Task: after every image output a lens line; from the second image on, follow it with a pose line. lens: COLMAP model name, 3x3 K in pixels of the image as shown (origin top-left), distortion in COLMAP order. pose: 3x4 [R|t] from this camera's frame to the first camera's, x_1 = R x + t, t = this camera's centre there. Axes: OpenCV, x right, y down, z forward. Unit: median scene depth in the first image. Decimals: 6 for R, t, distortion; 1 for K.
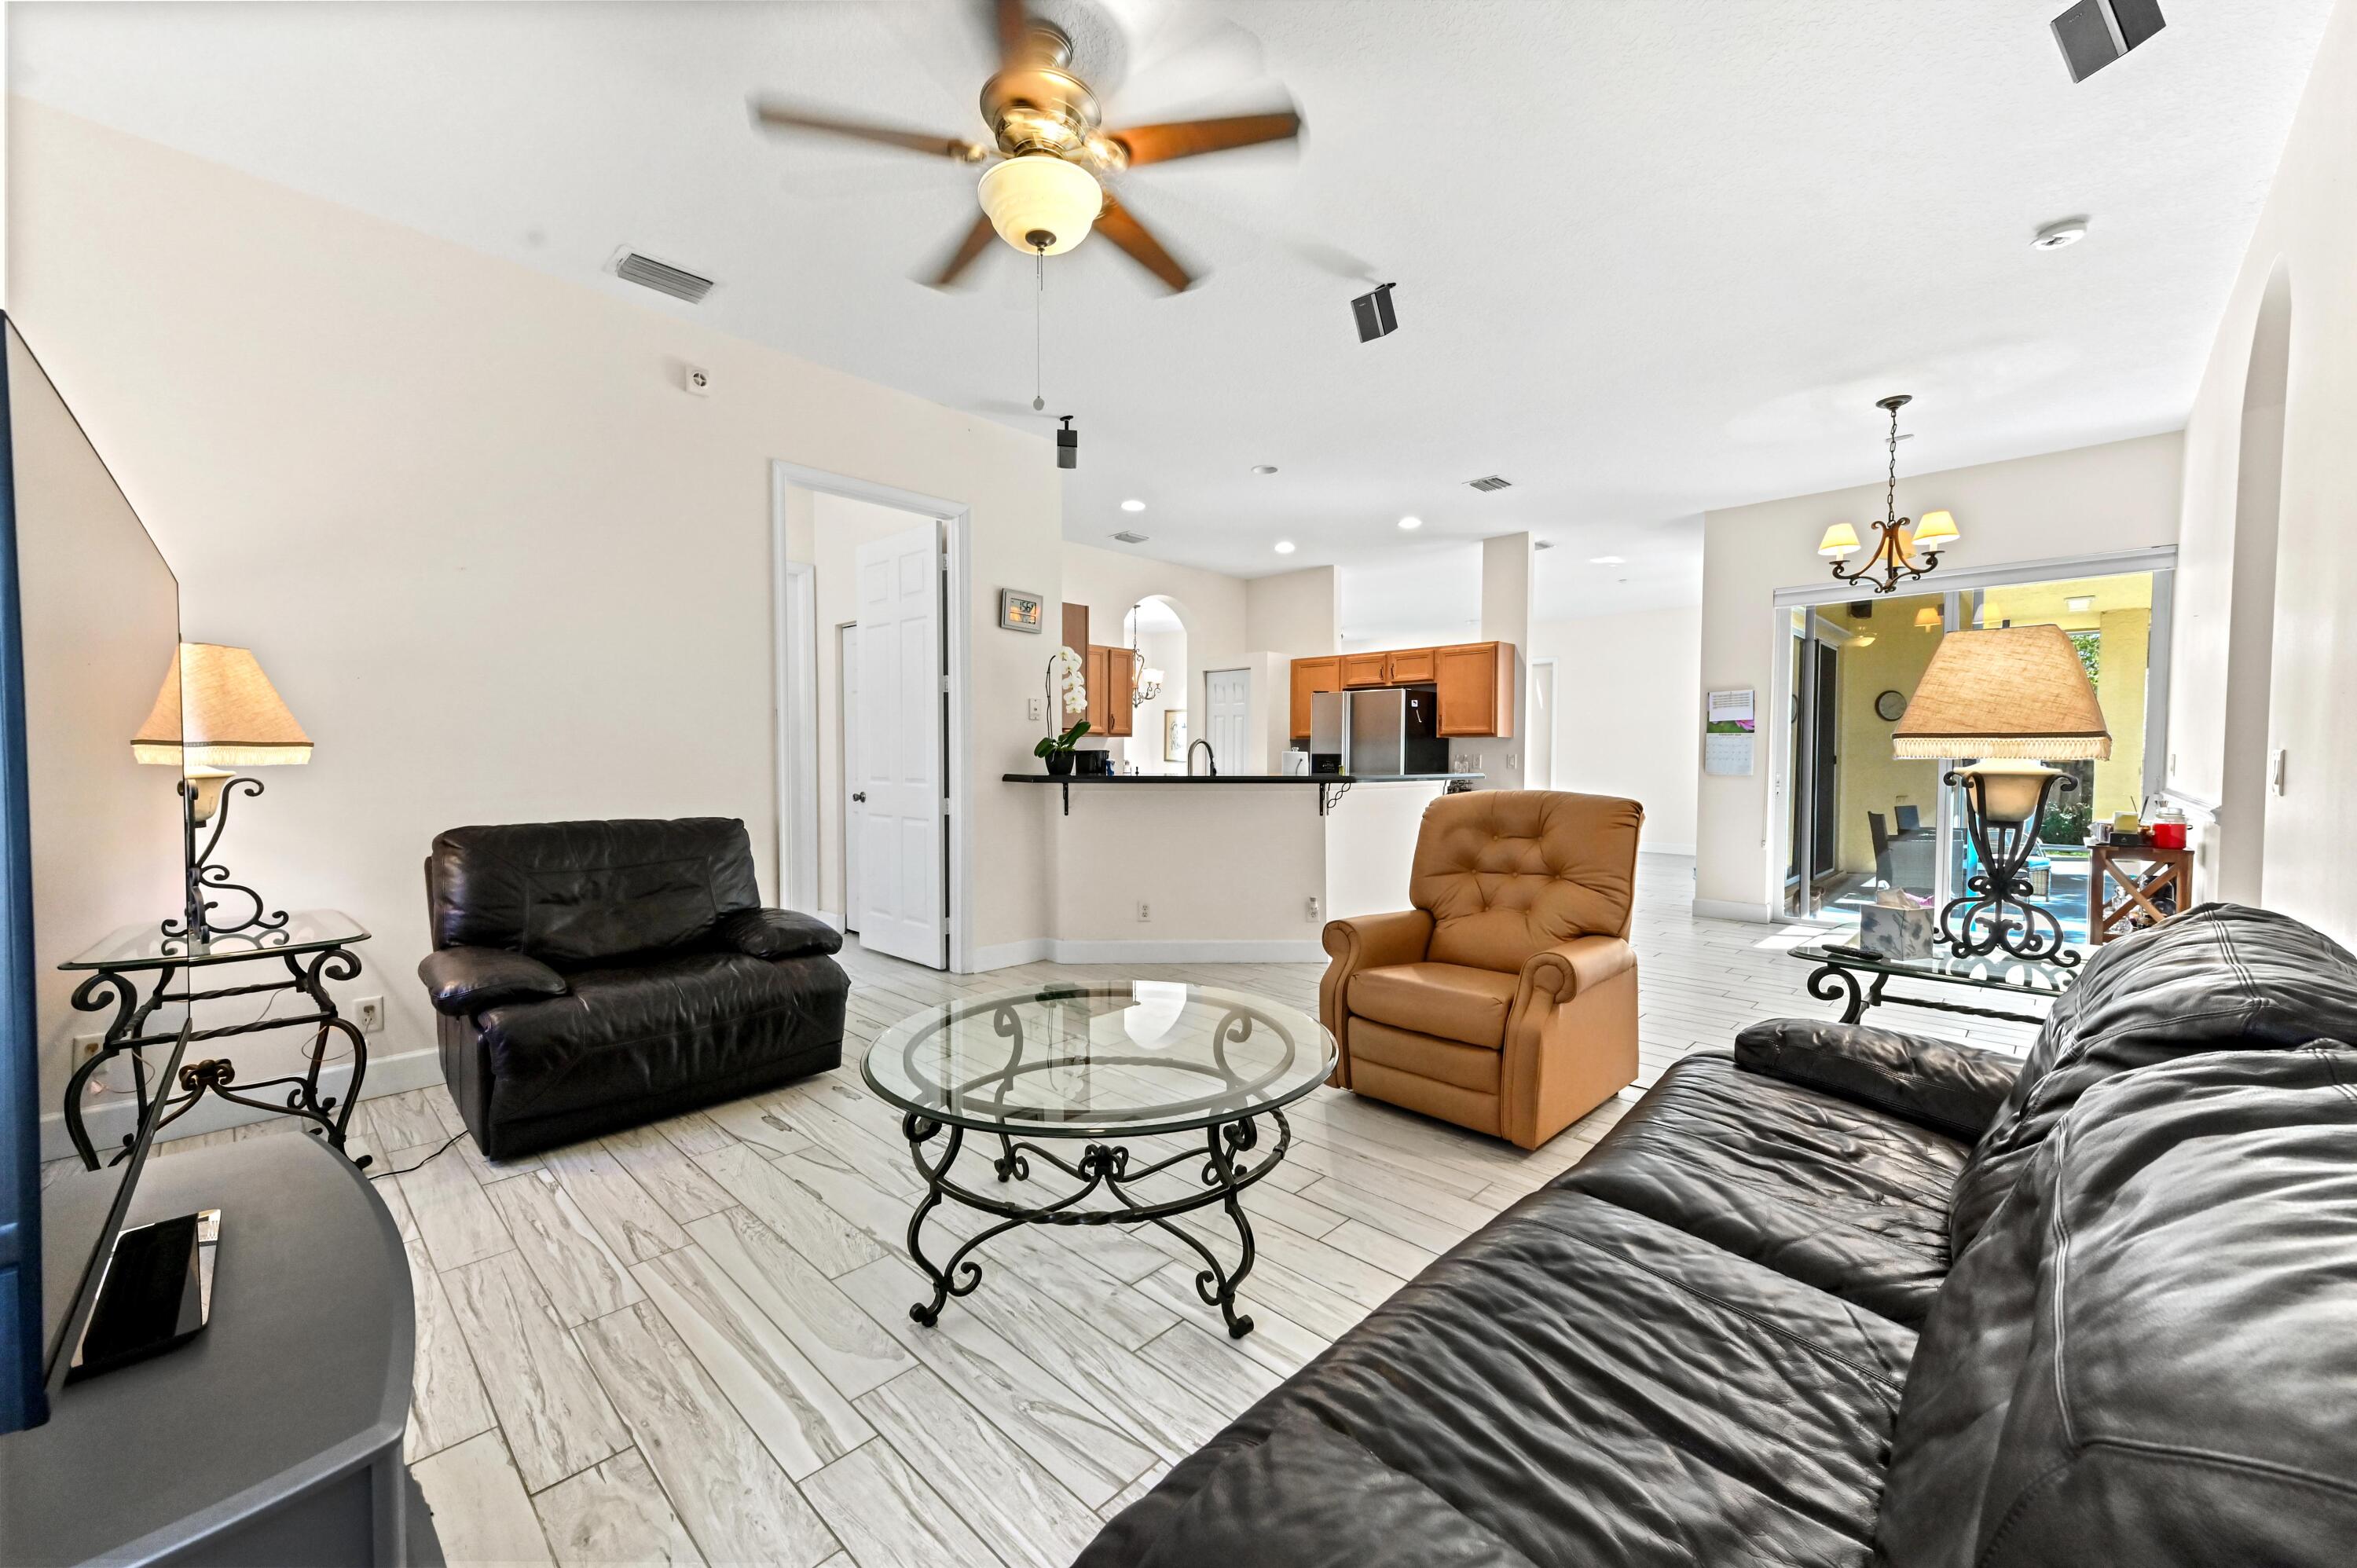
lens RADIAL K [[935.1, 0, 1174.1], [0, 935.1, 789.8], [0, 0, 1]] dist [0.021079, 0.000200]
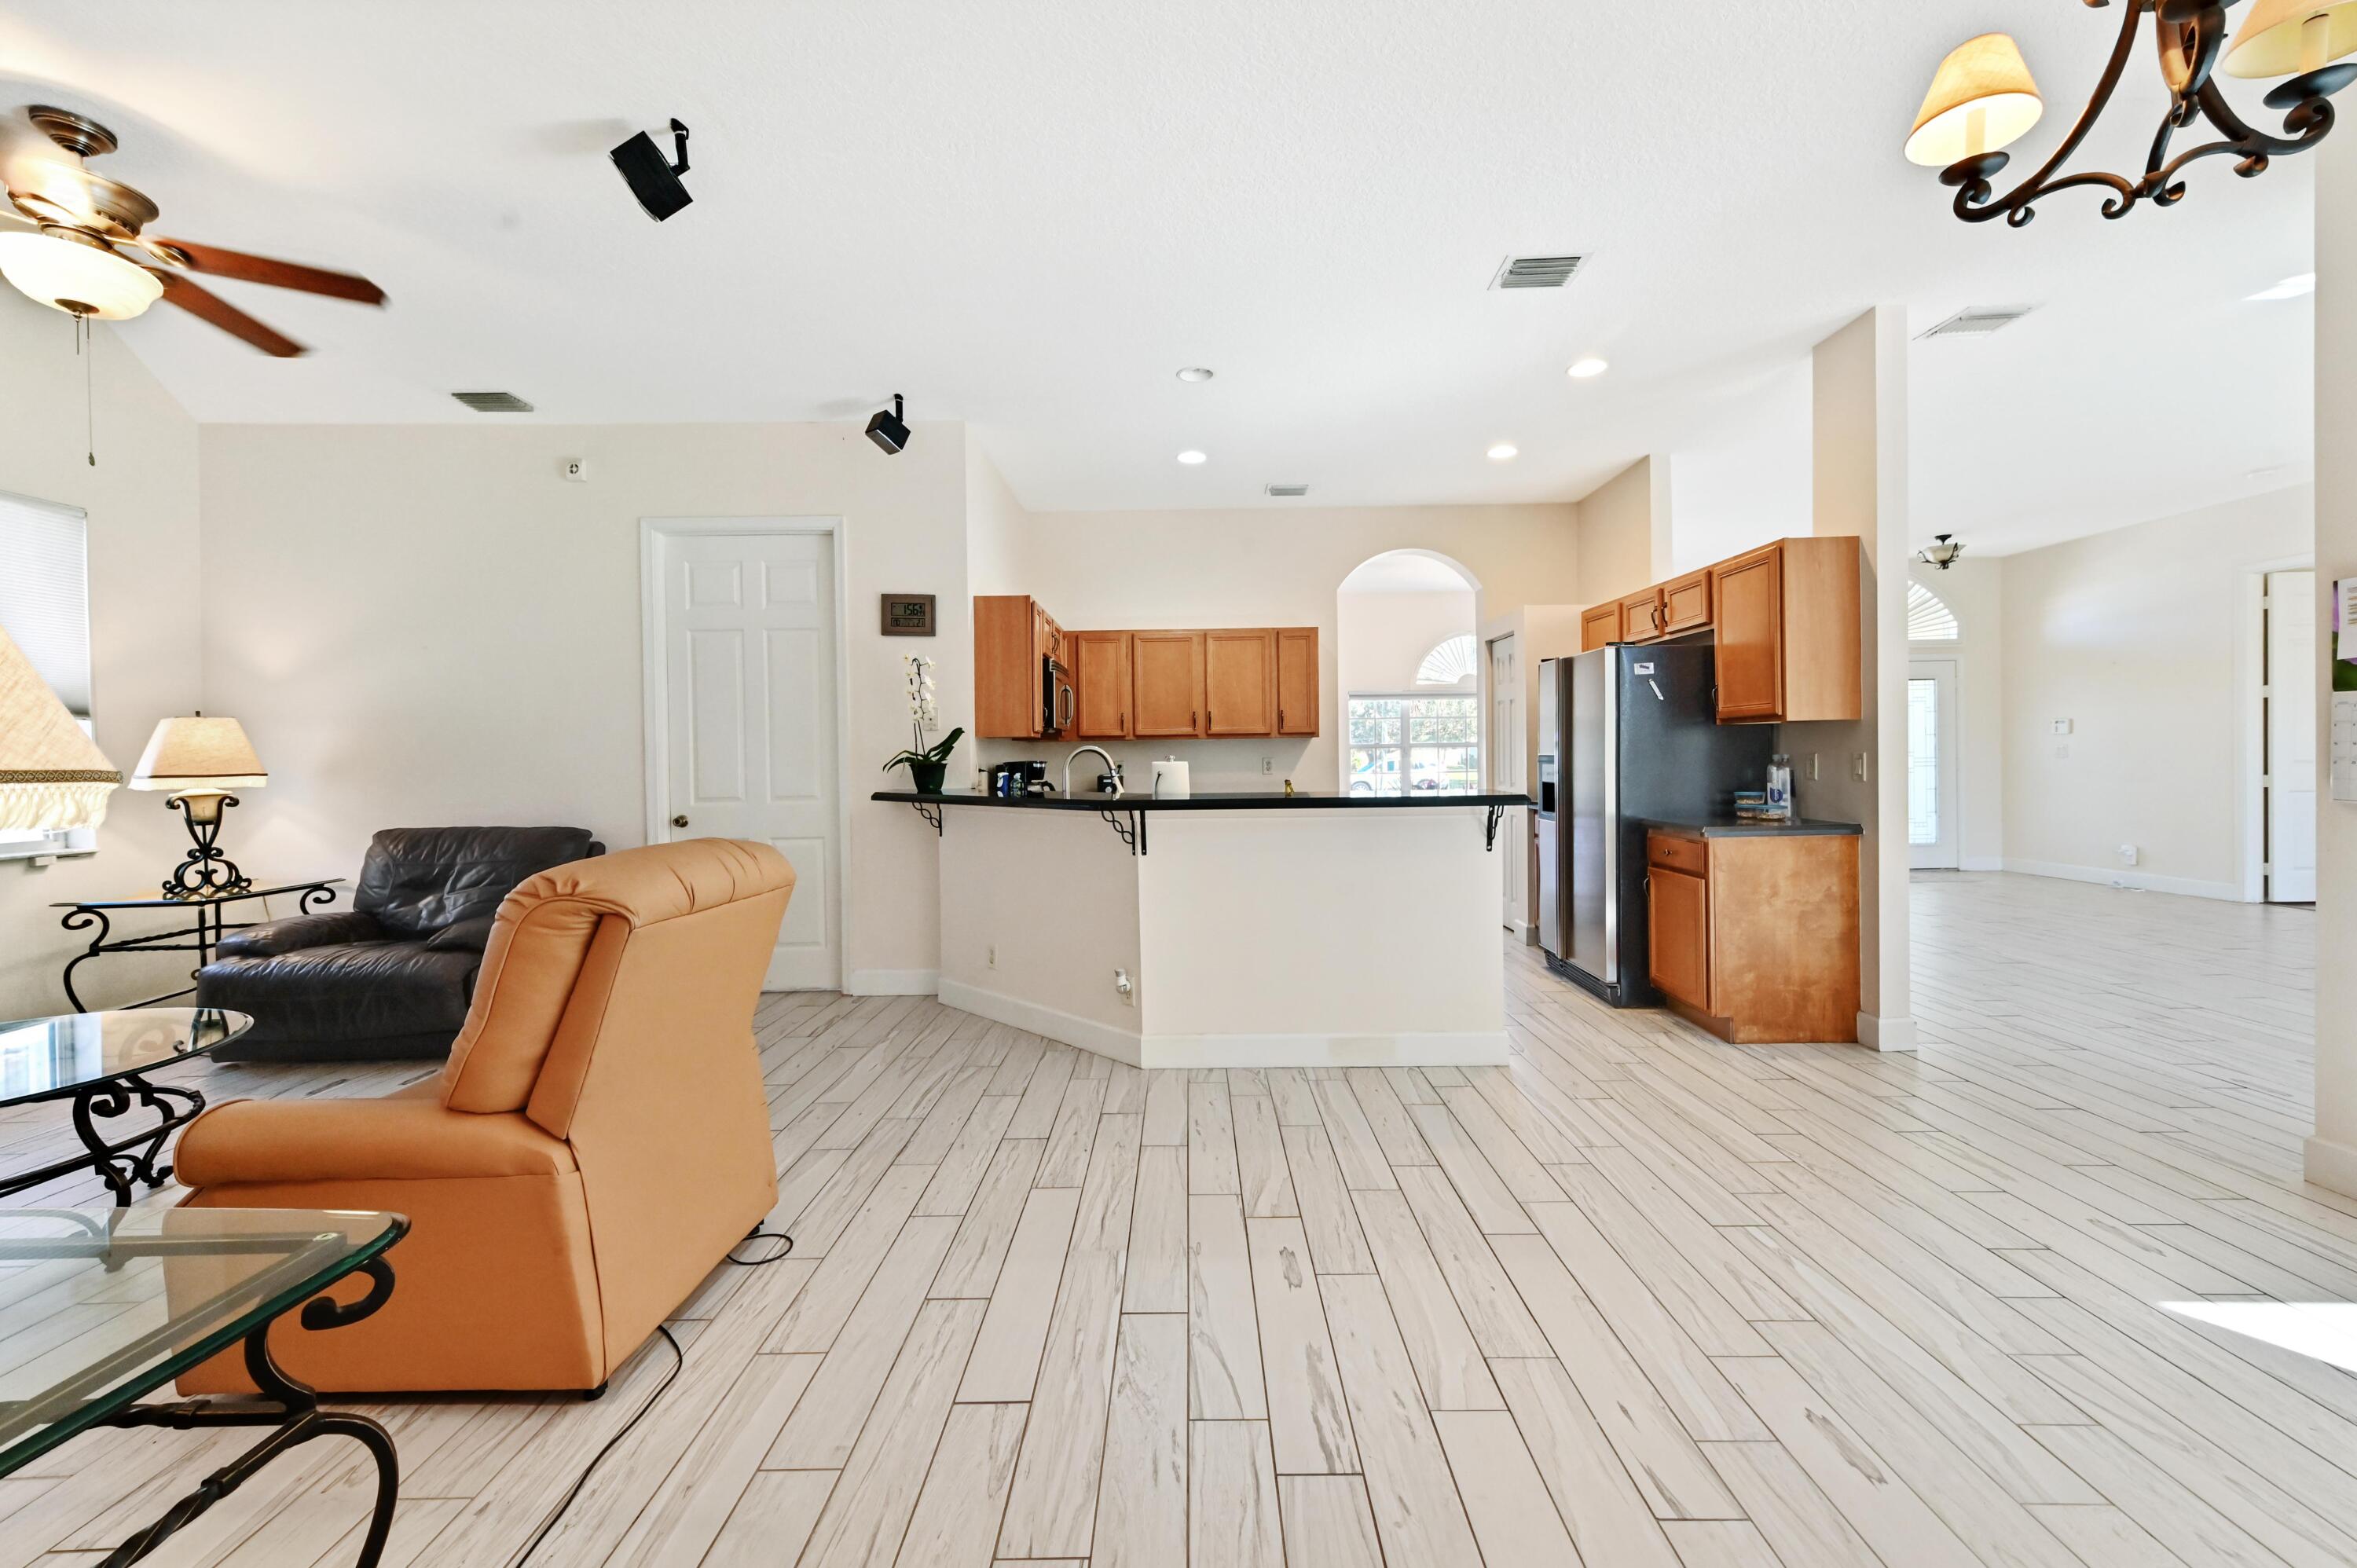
lens RADIAL K [[935.1, 0, 1180.7], [0, 935.1, 779.2], [0, 0, 1]] dist [0.021079, 0.000200]
pose [[0.690307, 0.008137, -0.723471, 0.716090], [-0.007815, 0.999962, 0.003790, -0.032167], [0.723474, 0.003037, 0.690345, 0.556848]]
